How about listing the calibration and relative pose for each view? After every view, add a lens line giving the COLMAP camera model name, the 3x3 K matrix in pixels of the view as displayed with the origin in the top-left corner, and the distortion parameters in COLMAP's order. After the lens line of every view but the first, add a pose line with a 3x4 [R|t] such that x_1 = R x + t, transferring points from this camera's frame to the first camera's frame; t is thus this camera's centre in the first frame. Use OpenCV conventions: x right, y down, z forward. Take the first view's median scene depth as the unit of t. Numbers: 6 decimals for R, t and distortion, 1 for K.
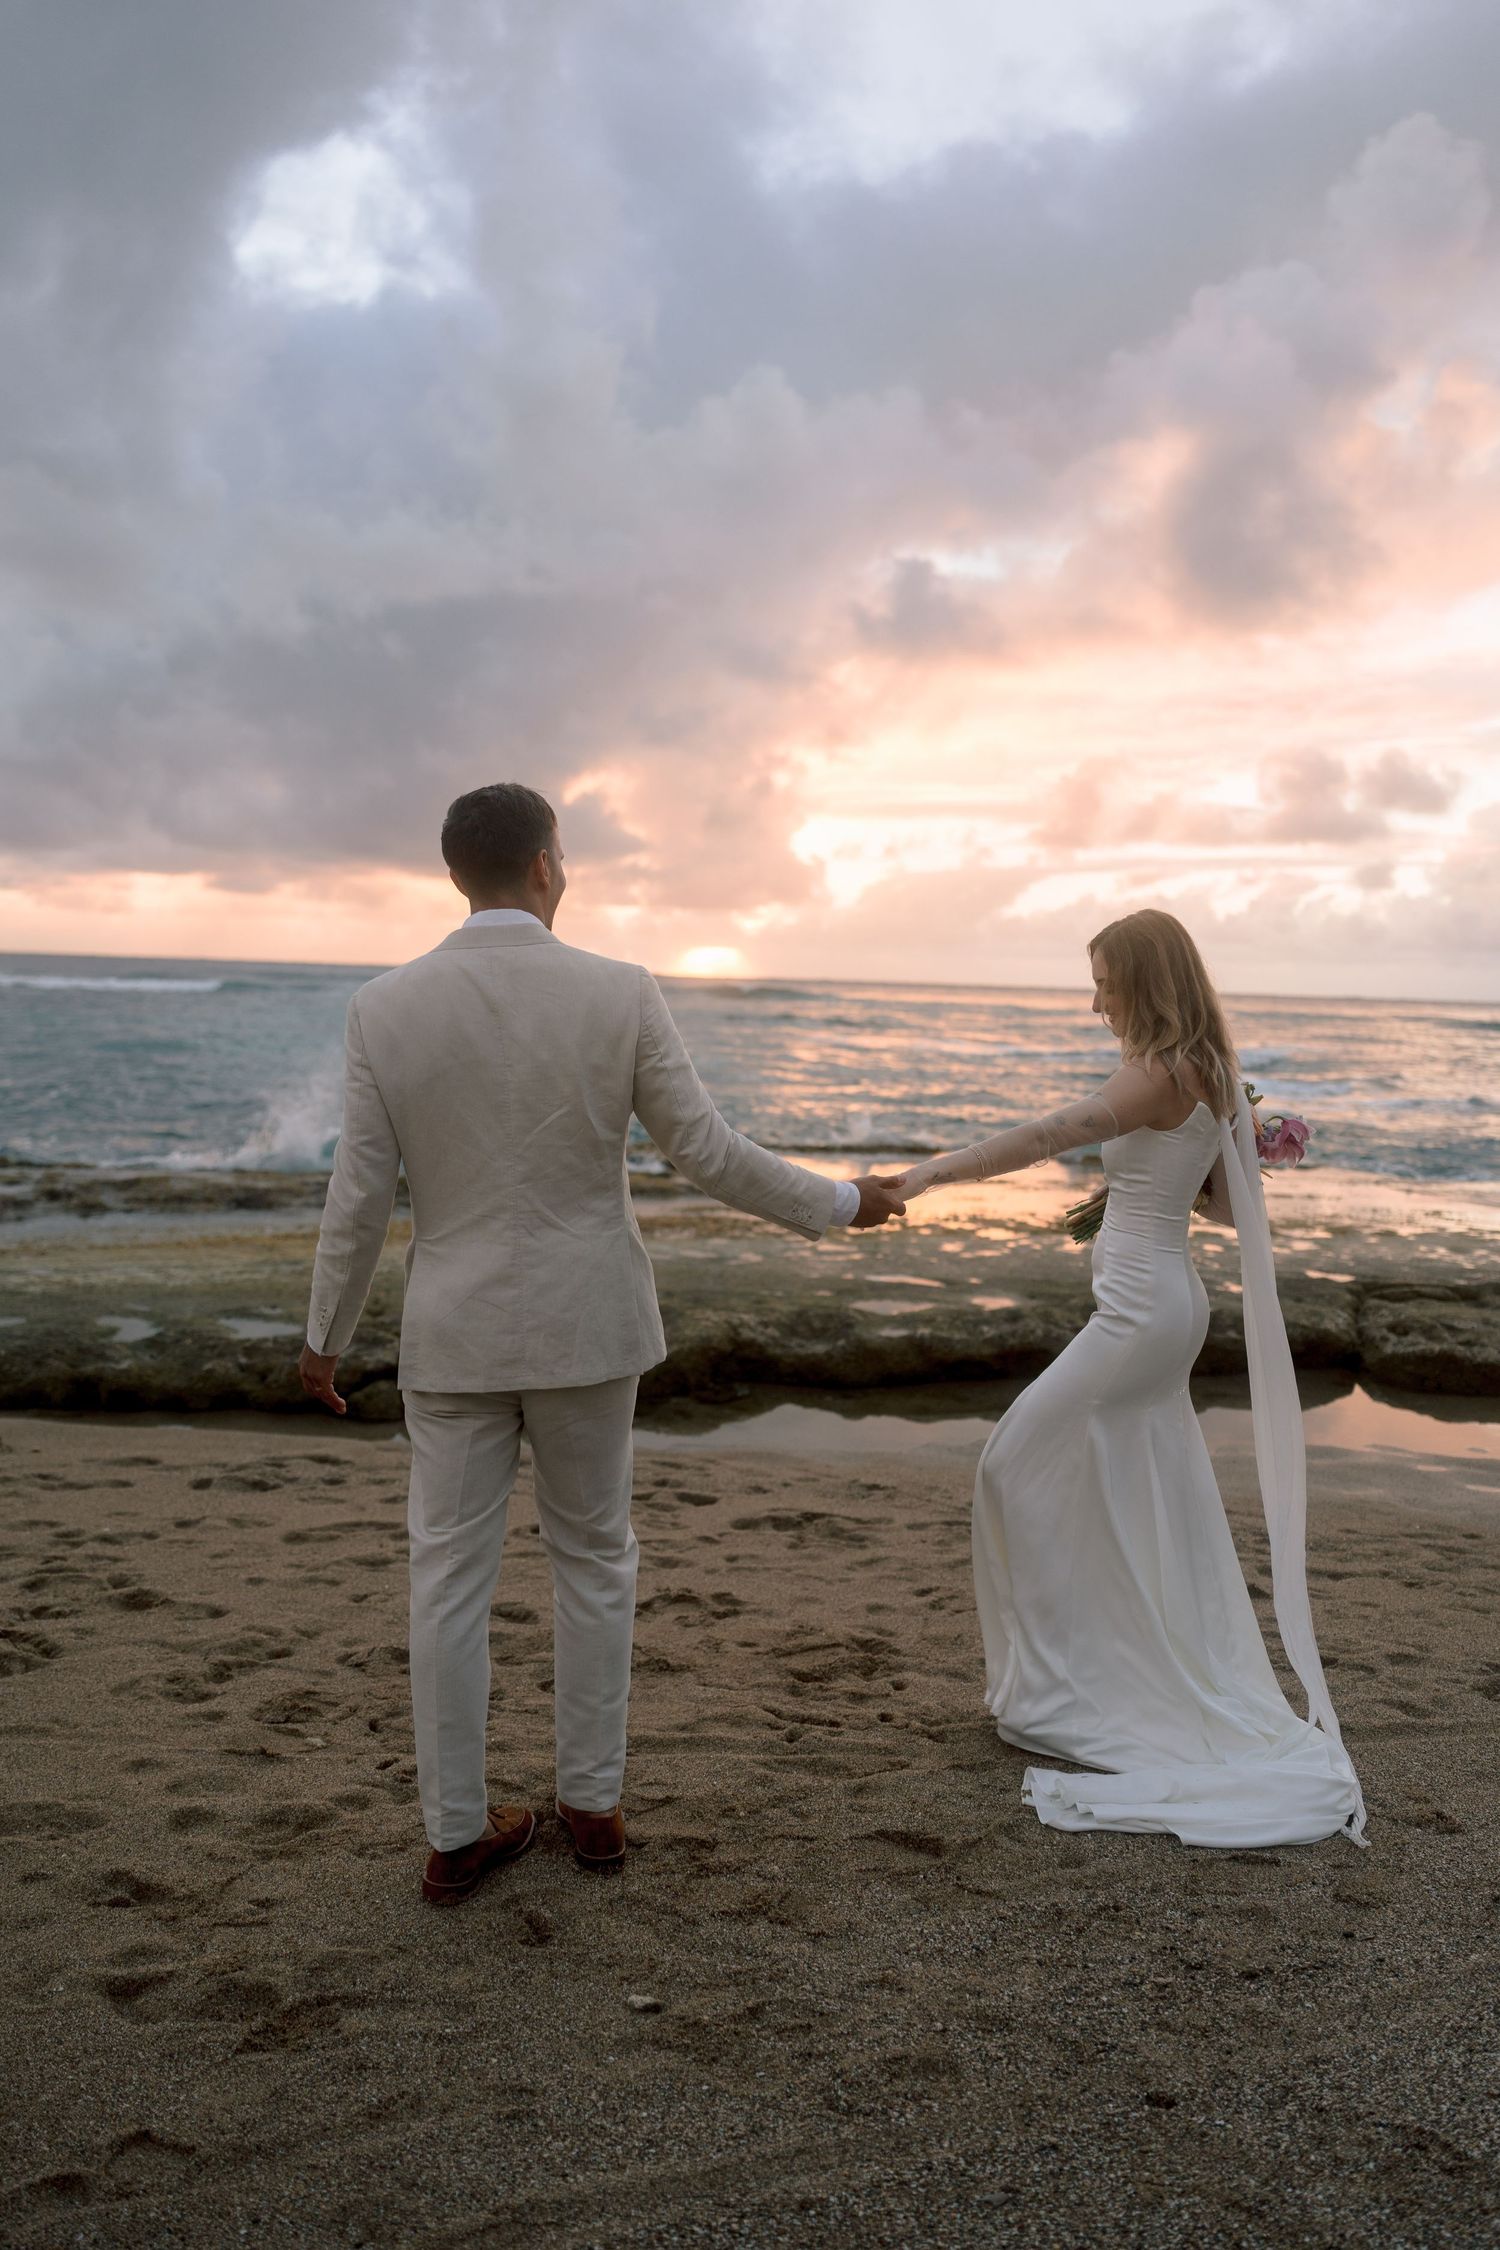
lens RADIAL K [[1828.0, 0, 742.7], [0, 1828.0, 997.1], [0, 0, 1]] dist [-0.009850, 0.008928]
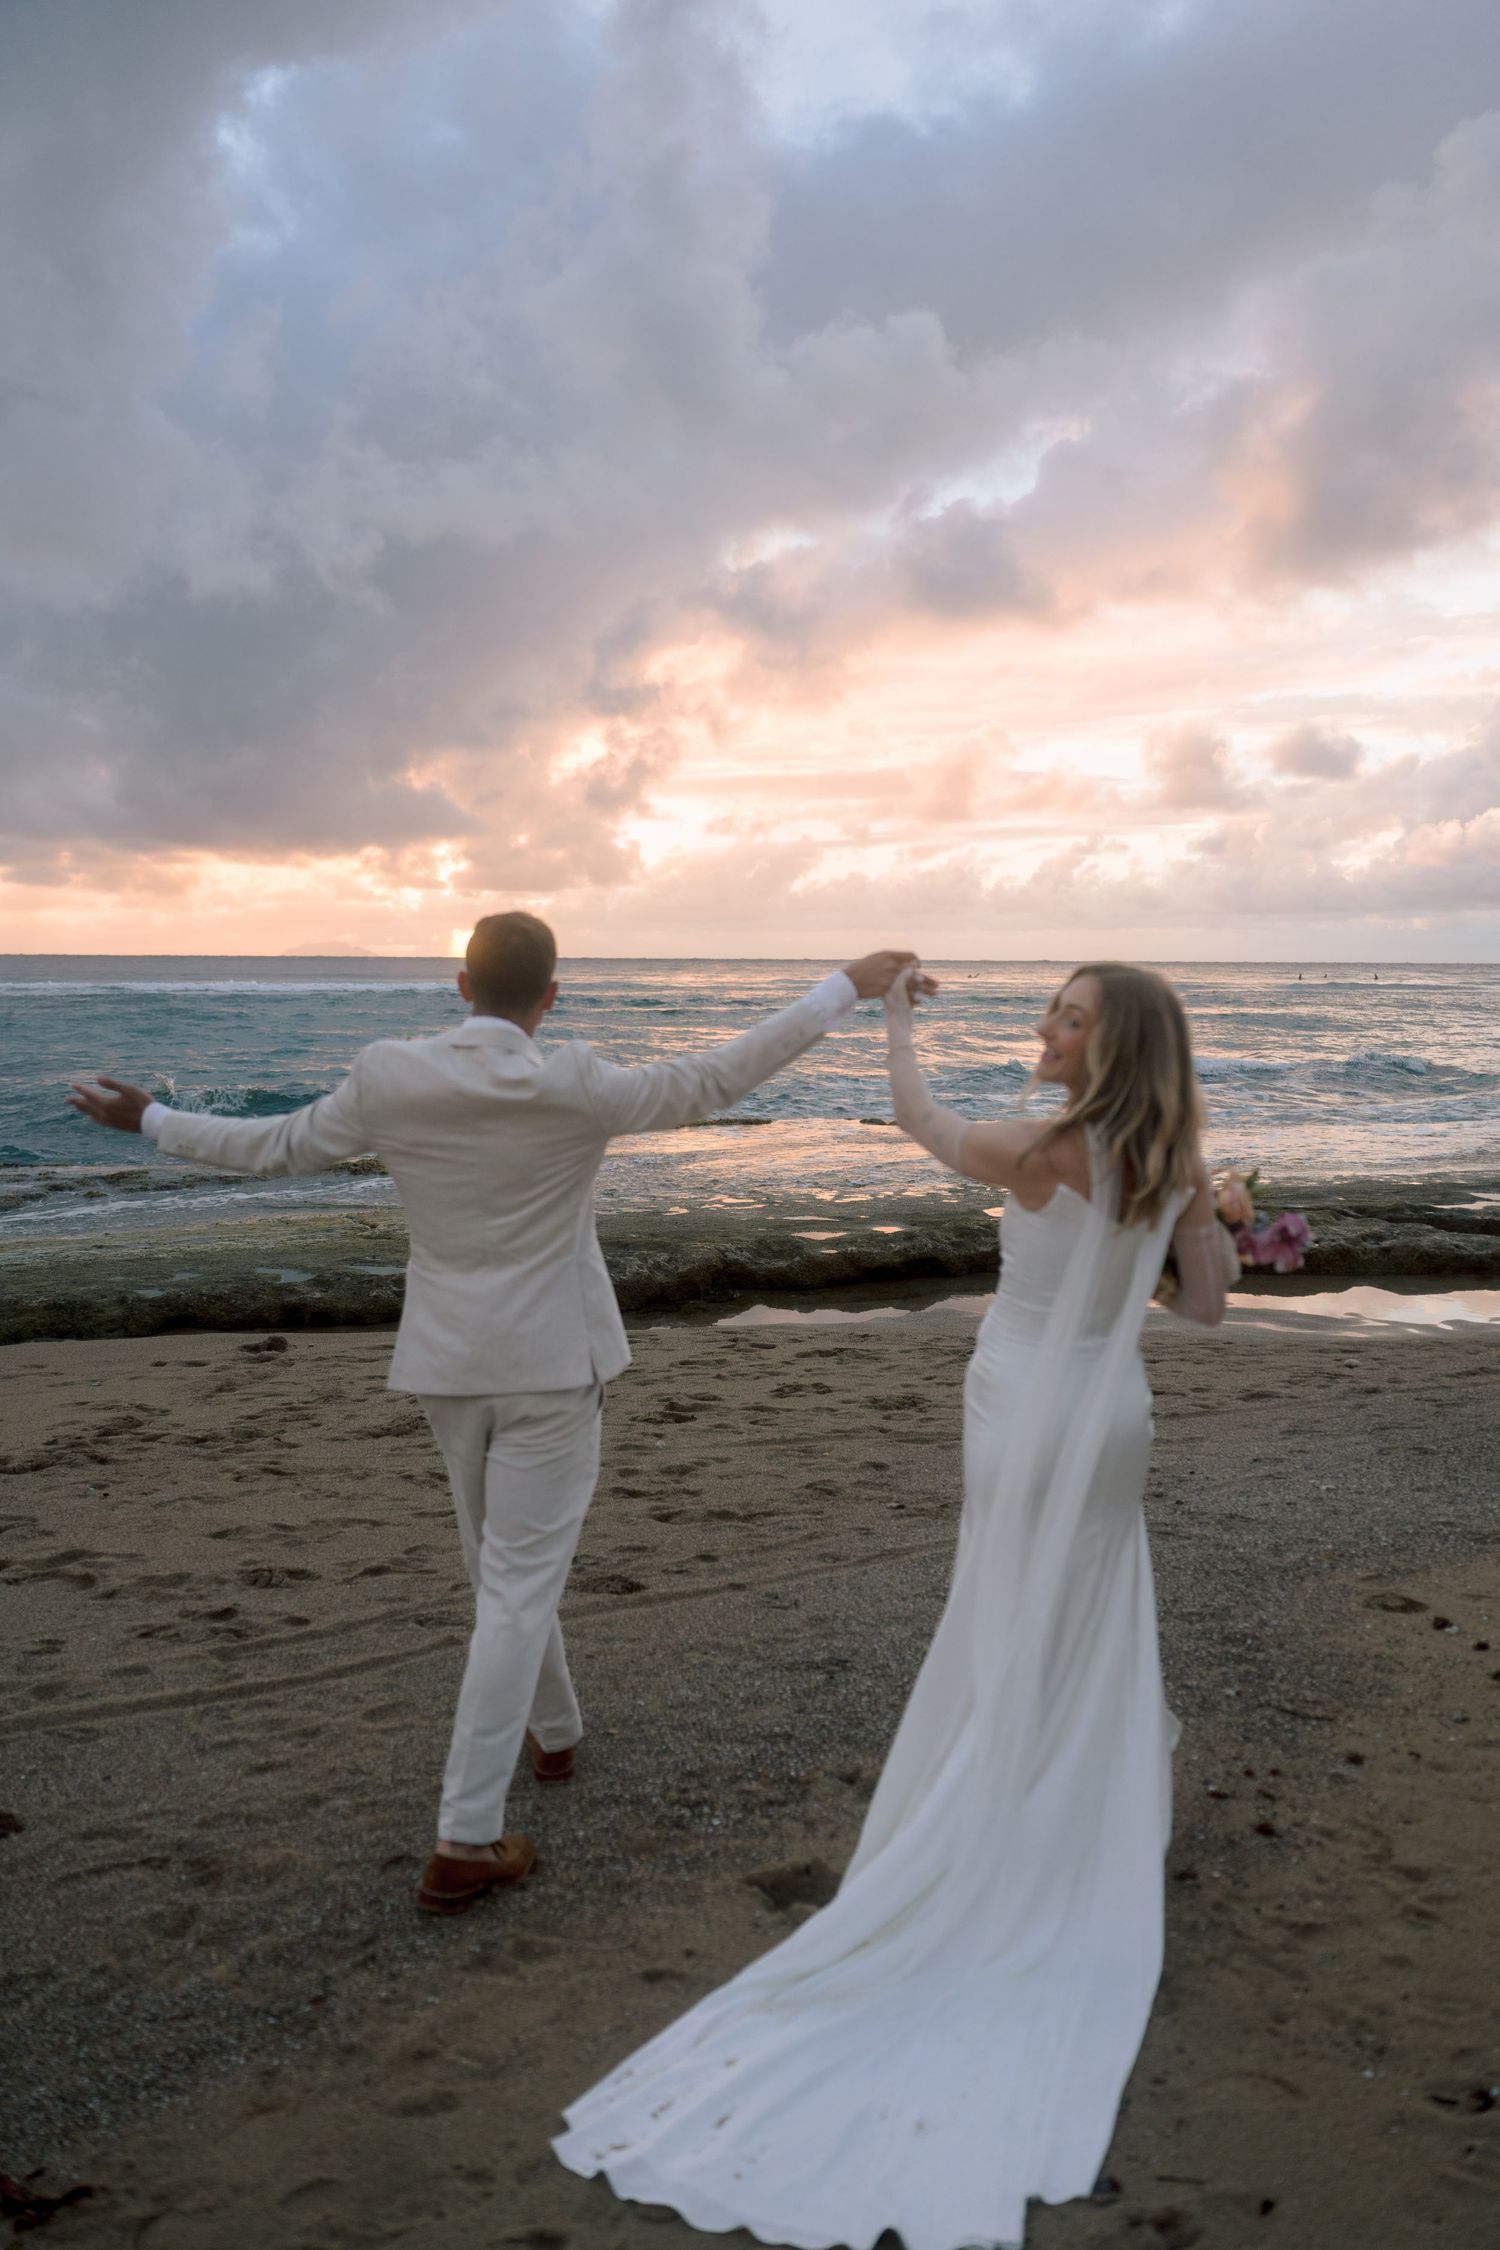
lens RADIAL K [[1832.3, 0, 809.3], [0, 1832.3, 1126.4], [0, 0, 1]] dist [0.001056, -0.000645]
pose [[0.984182, -0.040643, 0.172434, -0.303966], [0.026016, 0.995933, 0.086258, -0.059319], [-0.175239, -0.080407, 0.981237, -0.655773]]
